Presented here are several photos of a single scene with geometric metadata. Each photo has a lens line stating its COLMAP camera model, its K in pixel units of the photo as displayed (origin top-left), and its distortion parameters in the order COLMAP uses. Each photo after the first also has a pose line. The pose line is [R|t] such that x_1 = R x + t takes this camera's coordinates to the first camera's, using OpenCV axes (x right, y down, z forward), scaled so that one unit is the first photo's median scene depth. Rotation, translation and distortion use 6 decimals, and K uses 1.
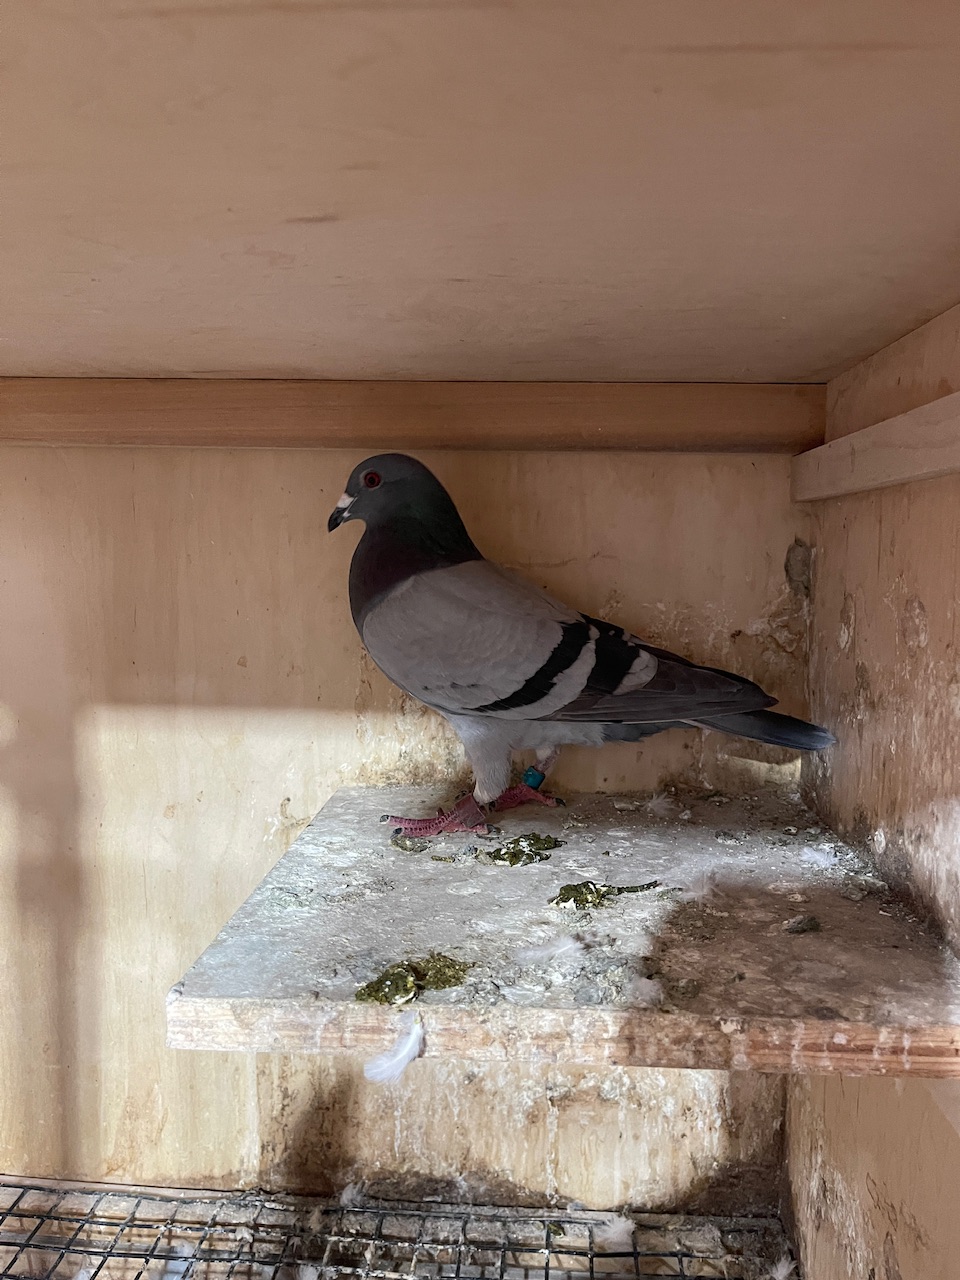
lens RADIAL K [[975.4, 0, 464.3], [0, 975.4, 636.2], [0, 0, 1]] dist [0.027750, -0.036698]
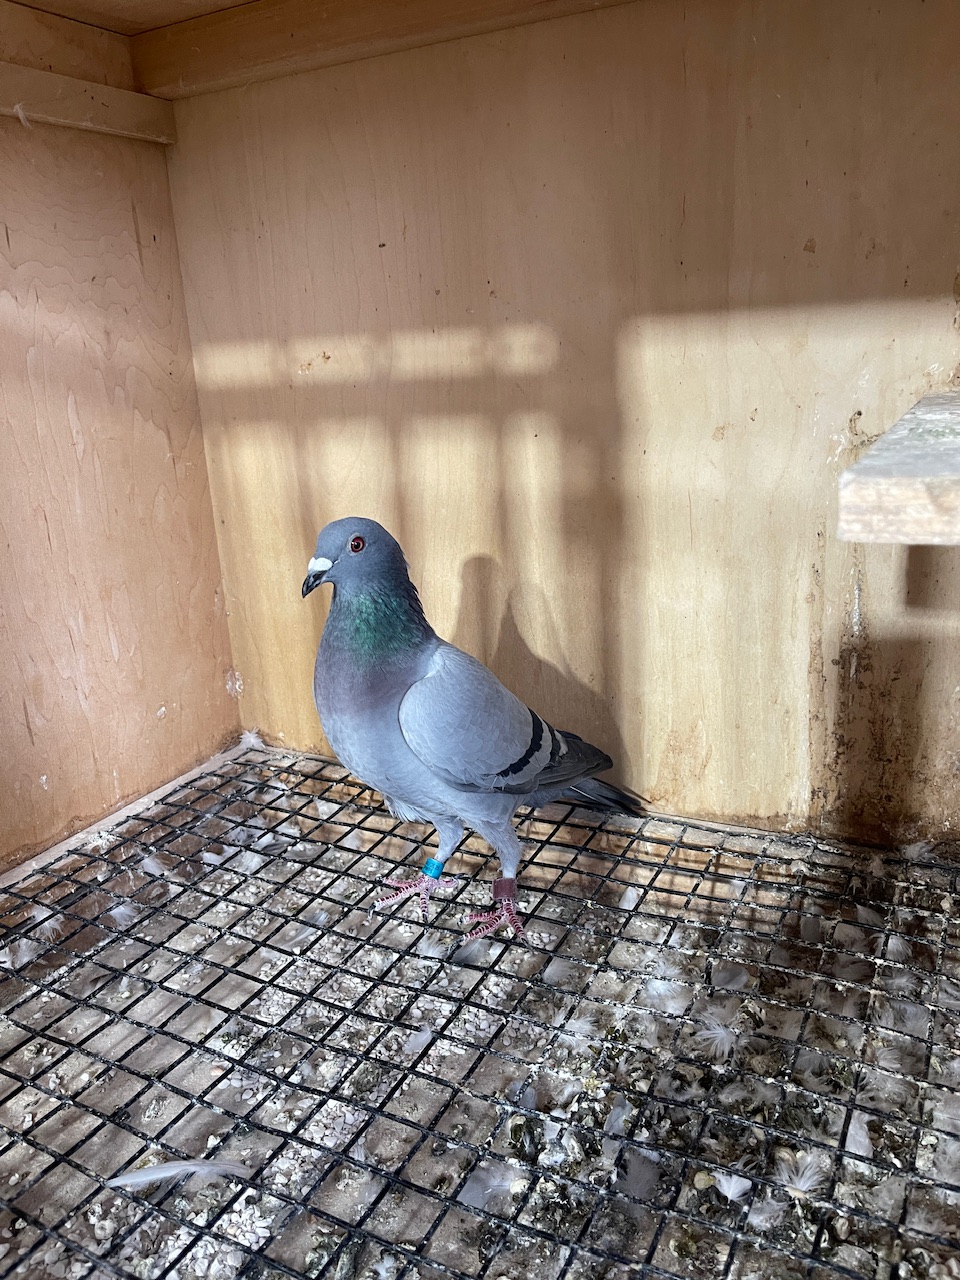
lens RADIAL K [[975.4, 0, 483.4], [0, 975.4, 640.3], [0, 0, 1]] dist [0.027750, -0.036698]
pose [[0.917795, 0.045584, -0.394429, -0.132572], [0.039041, 0.978214, 0.203896, 0.171526], [0.395130, -0.202534, 0.896020, 0.053694]]
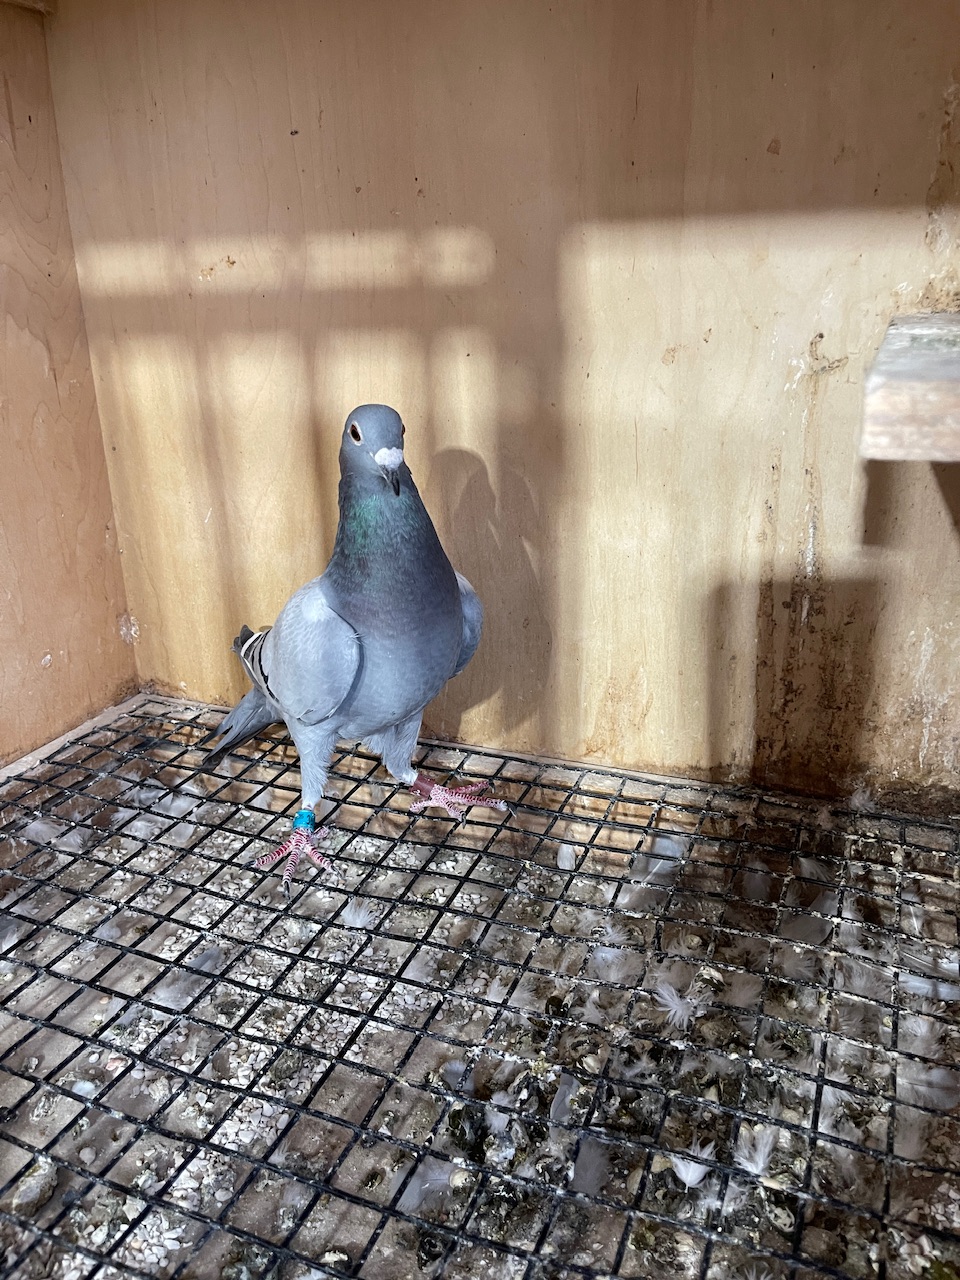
lens RADIAL K [[975.4, 0, 481.0], [0, 975.4, 632.1], [0, 0, 1]] dist [0.027750, -0.036698]
pose [[0.951141, 0.062711, -0.302321, -0.184158], [0.016265, 0.967620, 0.251888, 0.192590], [0.308328, -0.244498, 0.919323, 0.117913]]
